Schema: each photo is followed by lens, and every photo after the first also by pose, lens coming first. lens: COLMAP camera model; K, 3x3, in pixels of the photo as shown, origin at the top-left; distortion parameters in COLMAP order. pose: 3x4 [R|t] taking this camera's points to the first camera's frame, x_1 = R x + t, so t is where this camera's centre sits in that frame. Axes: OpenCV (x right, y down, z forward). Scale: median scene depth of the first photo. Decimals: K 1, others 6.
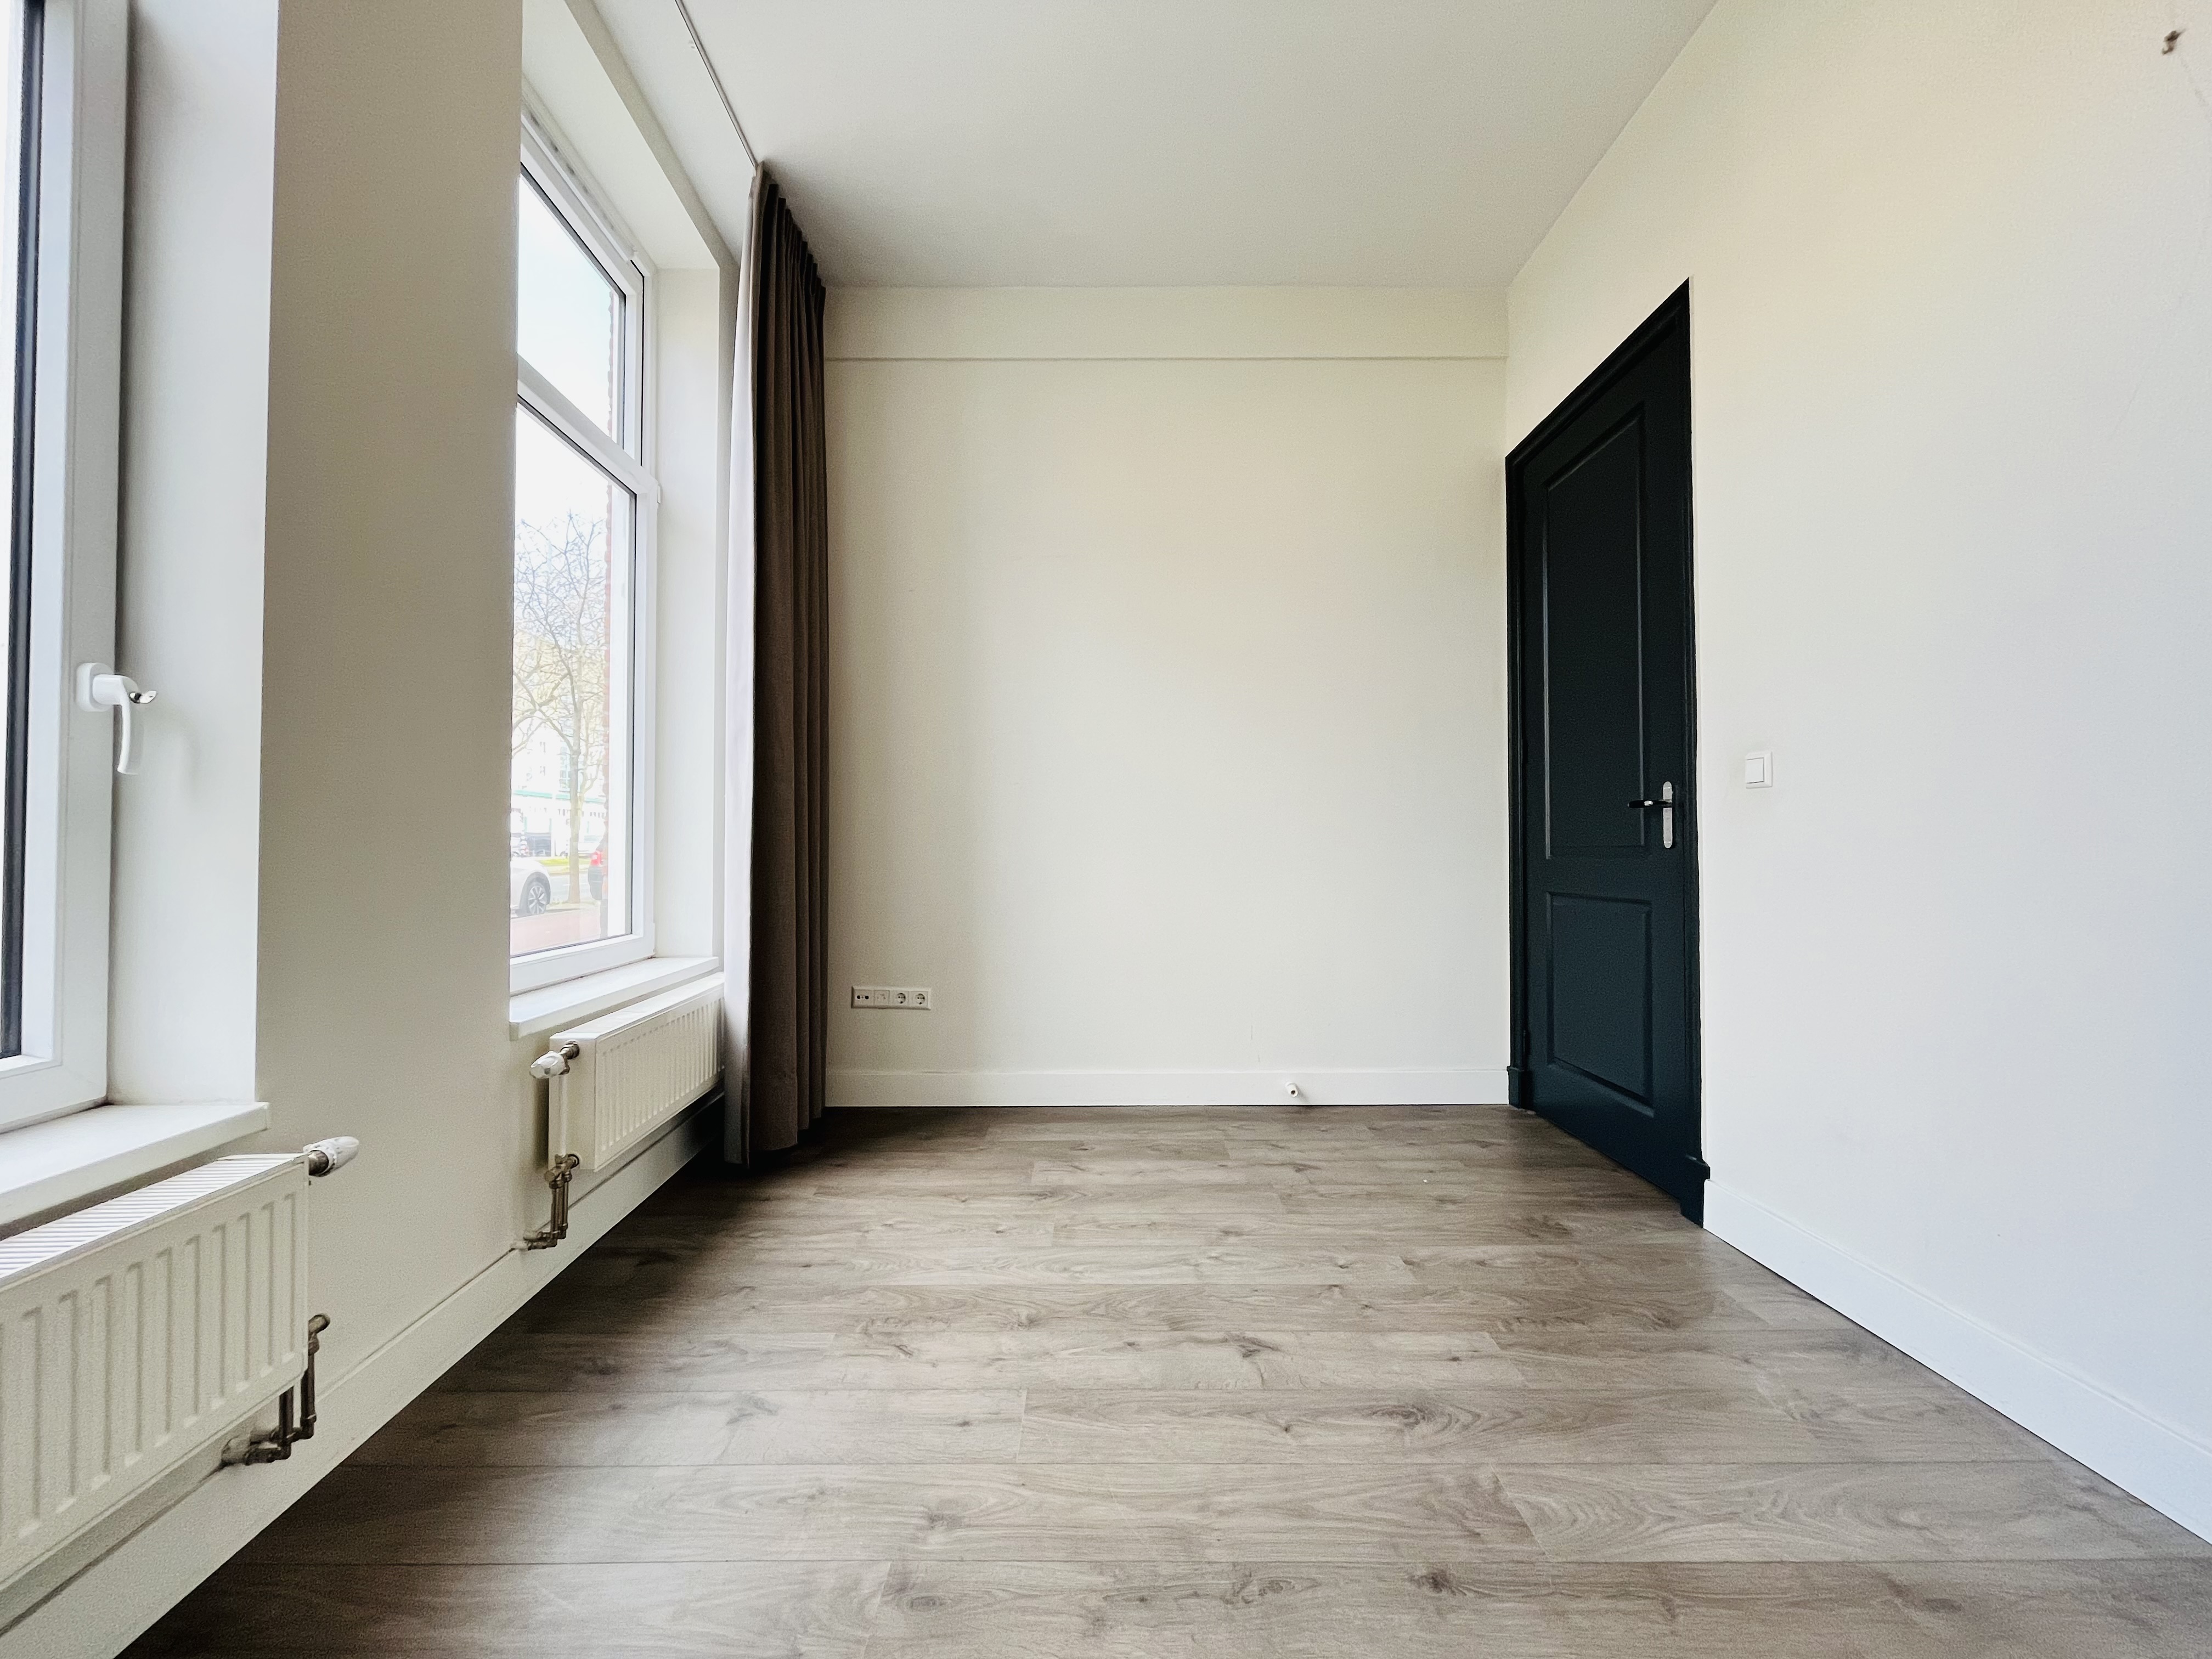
lens RADIAL K [[890.1, 0, 1098.9], [0, 890.1, 835.1], [0, 0, 1]] dist [-0.001457, 0.000005]
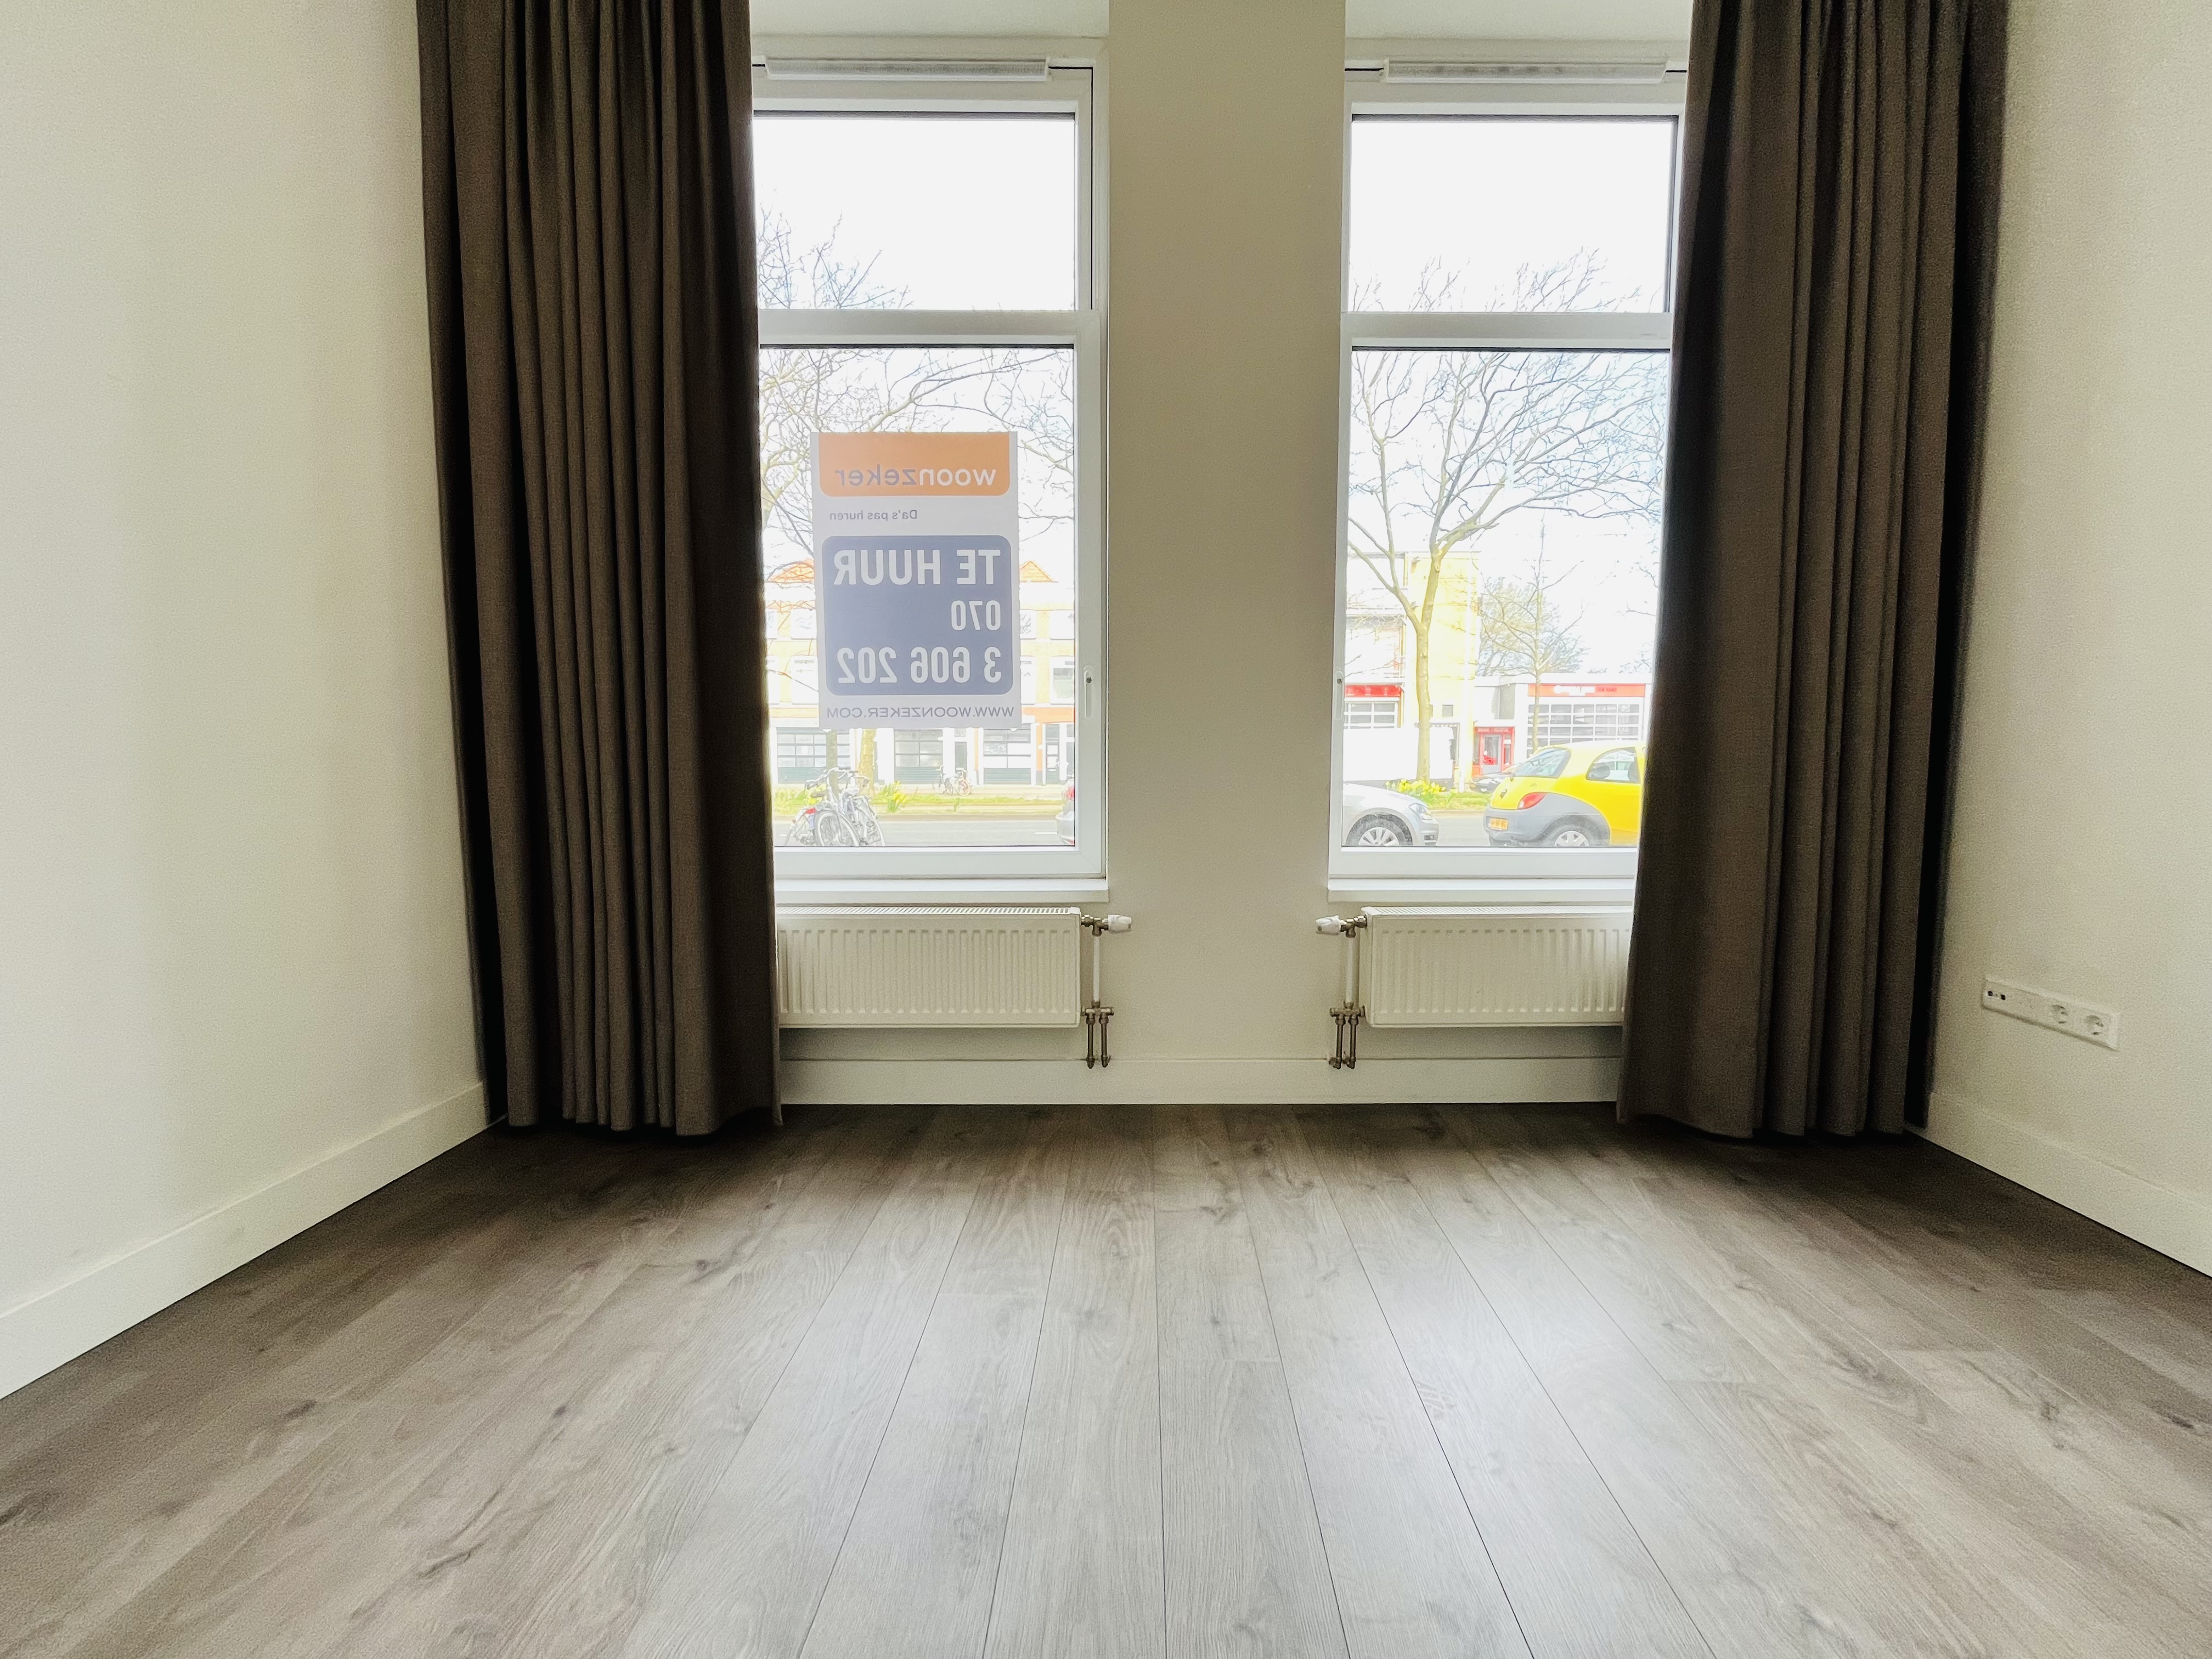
lens RADIAL K [[895.2, 0, 1102.7], [0, 895.2, 833.7], [0, 0, 1]] dist [-0.003273, -0.000473]
pose [[-0.039934, 0.080527, -0.995952, 0.722167], [0.016294, 0.996667, 0.079932, 0.024390], [0.999069, -0.013036, -0.041113, 0.813765]]
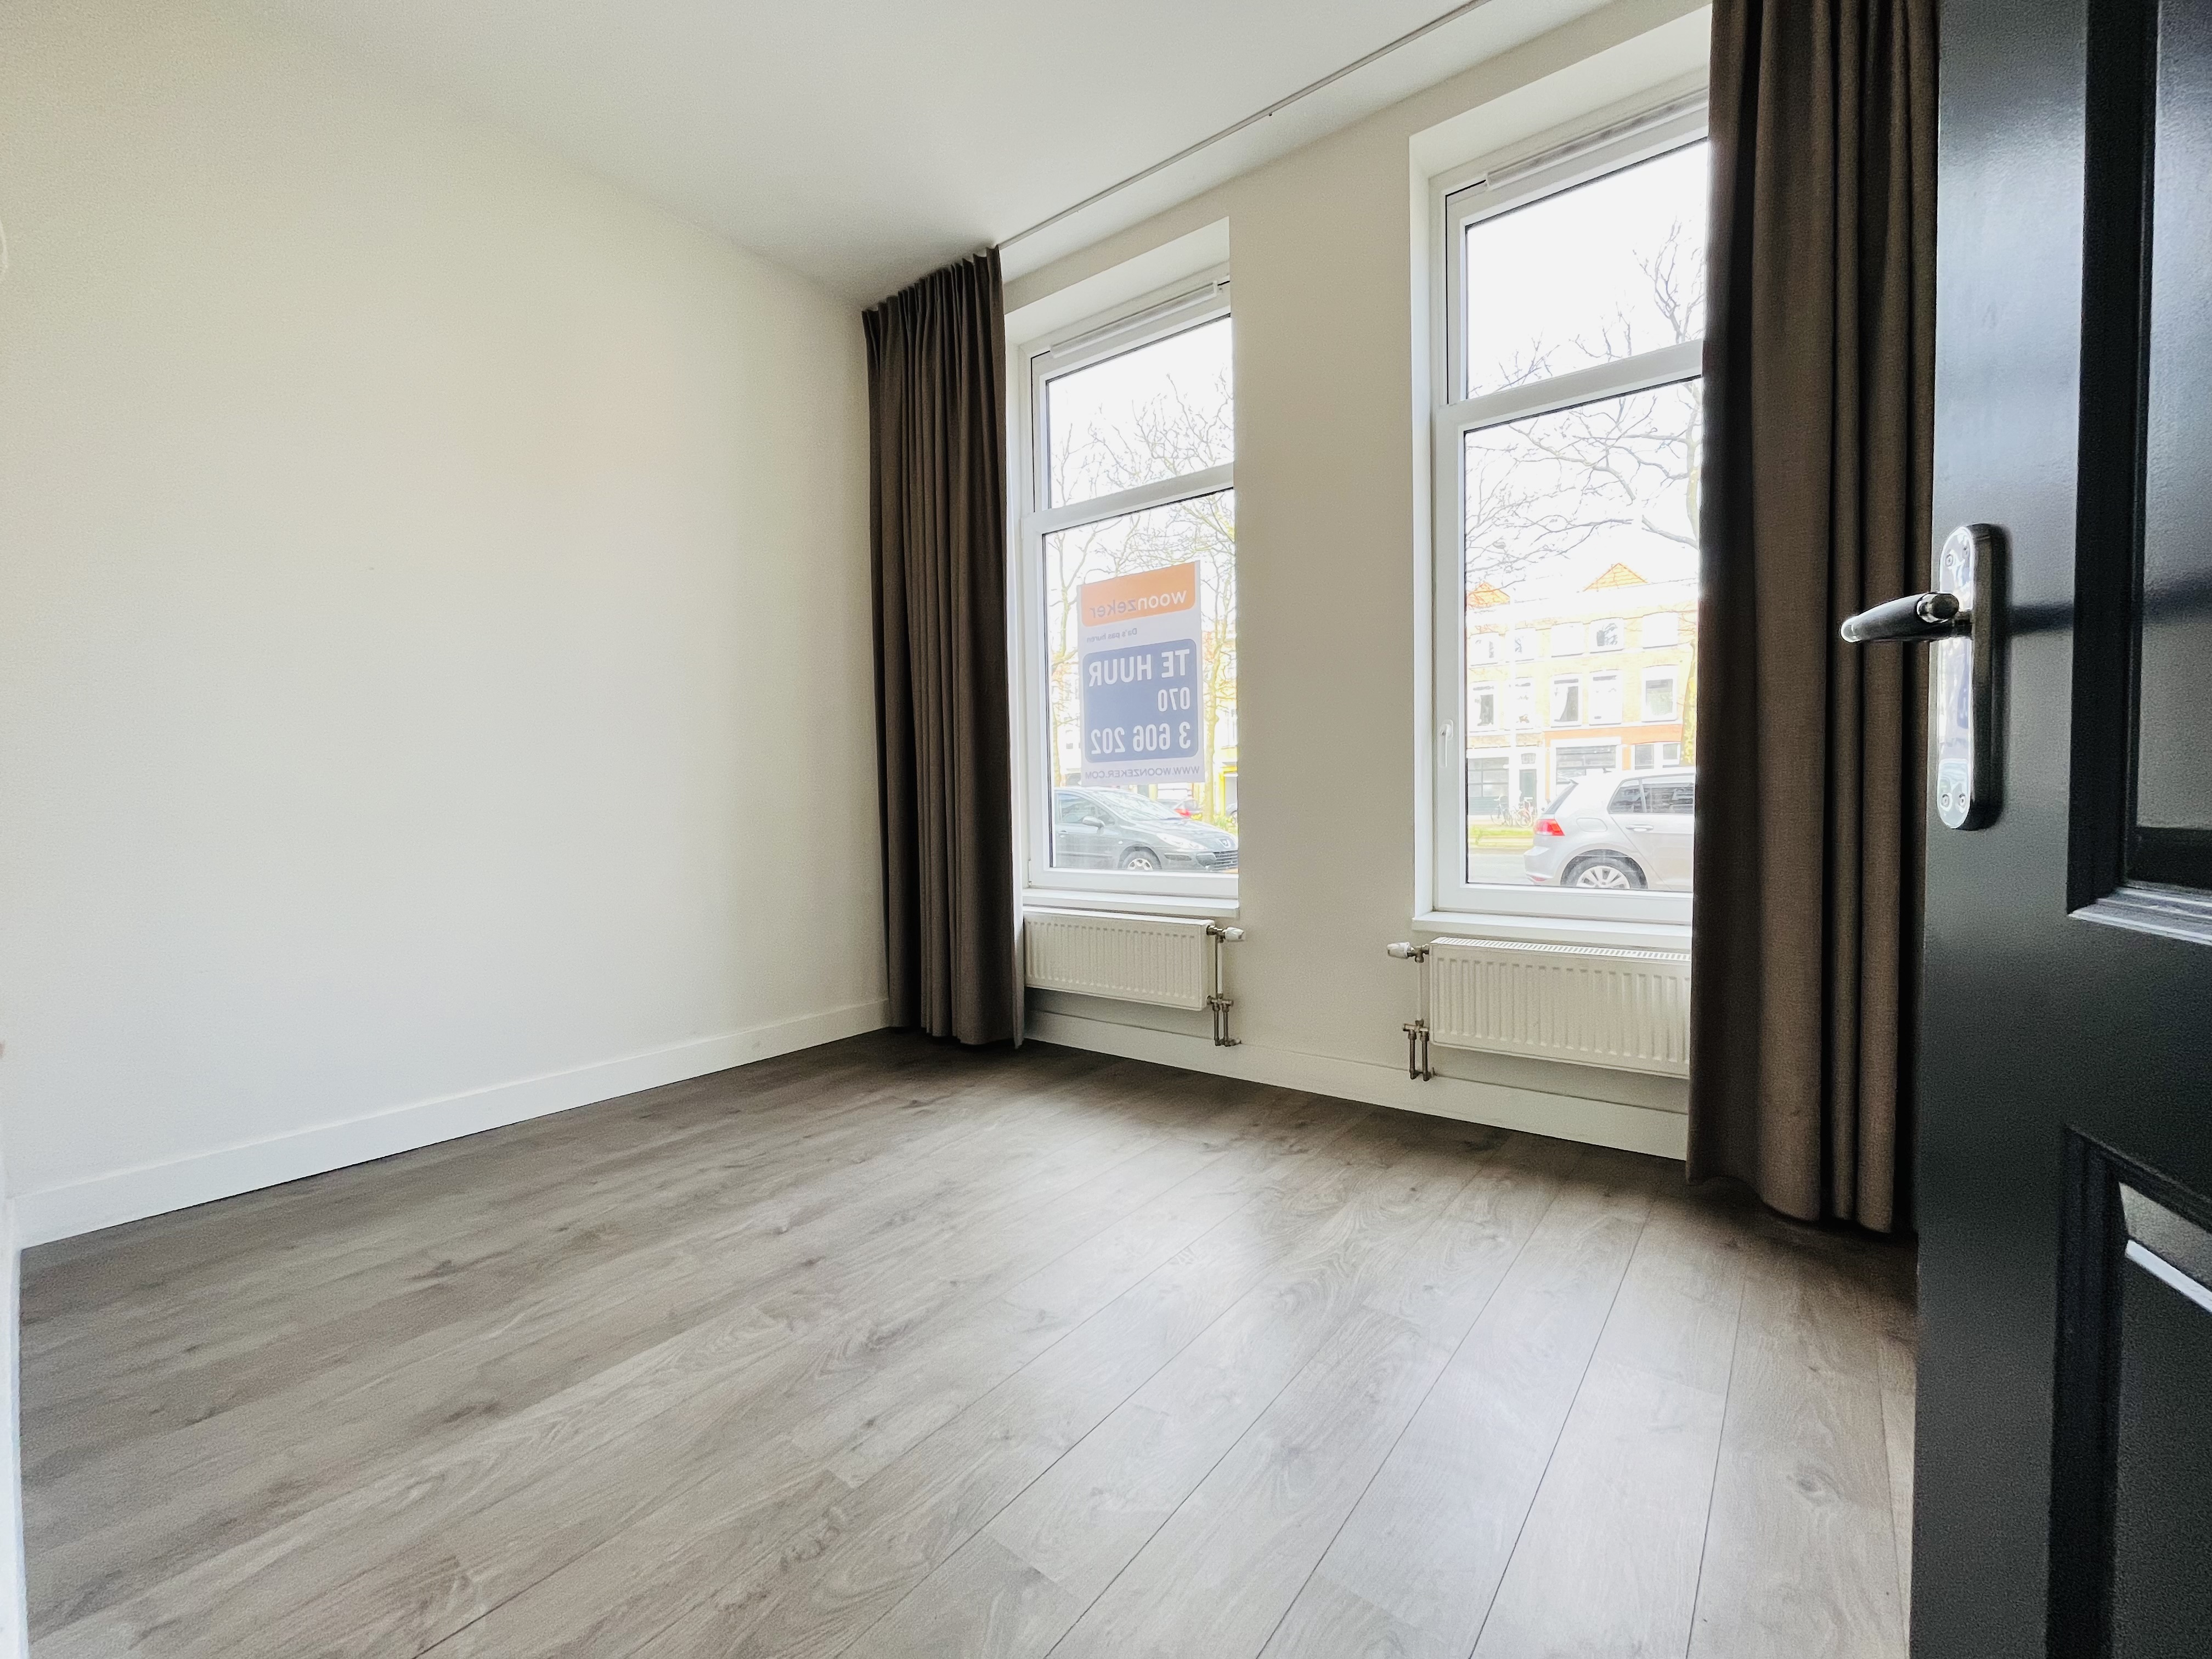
lens RADIAL K [[895.2, 0, 1102.7], [0, 895.2, 833.7], [0, 0, 1]] dist [-0.003273, -0.000473]
pose [[-0.622511, 0.044265, -0.781358, 0.898804], [0.033507, 0.998991, 0.029899, 0.011808], [0.781893, -0.007569, -0.623366, 1.701082]]
